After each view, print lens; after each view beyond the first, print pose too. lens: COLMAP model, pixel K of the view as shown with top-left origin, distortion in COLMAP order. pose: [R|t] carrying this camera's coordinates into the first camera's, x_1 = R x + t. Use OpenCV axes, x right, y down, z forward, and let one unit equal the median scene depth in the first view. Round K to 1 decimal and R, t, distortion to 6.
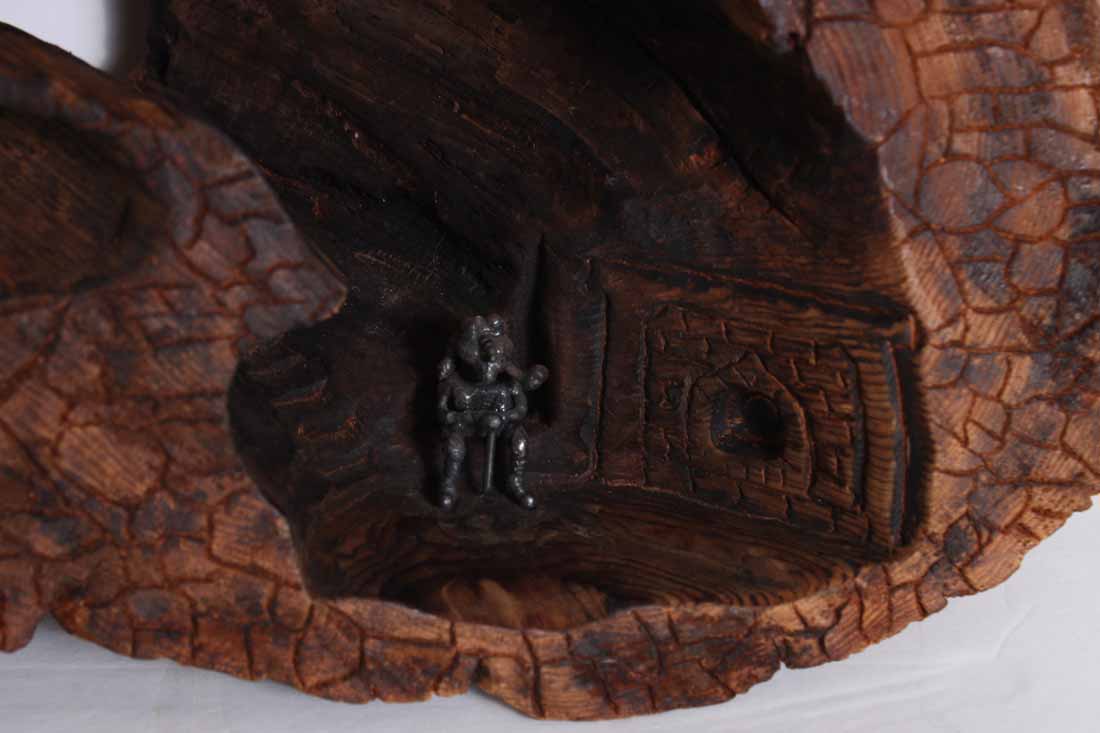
lens RADIAL K [[2275.7, 0, 546.7], [0, 2275.7, 368.1], [0, 0, 1]] dist [0.044322, 0.000000]
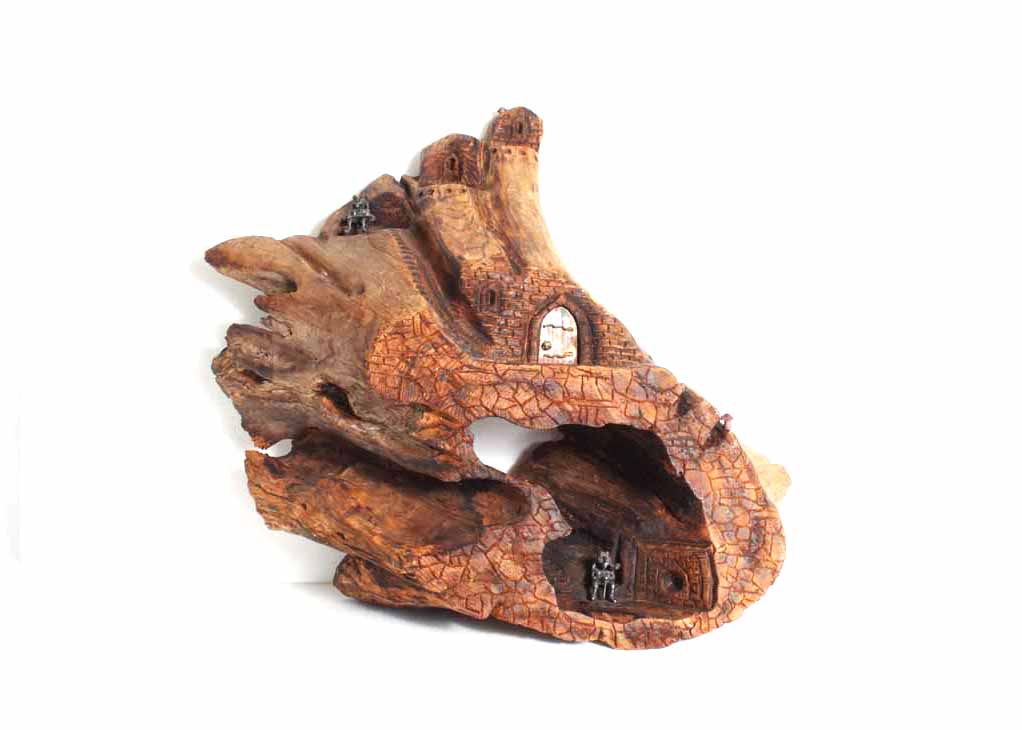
lens RADIAL K [[1323.0, 0, 511.4], [0, 1323.0, 363.8], [0, 0, 1]] dist [-0.013059, 0.000000]
pose [[0.994745, 0.019544, -0.100503, 0.036677], [-0.055548, 0.927607, -0.369404, 0.550412], [0.086008, 0.373045, 0.923818, -1.271122]]
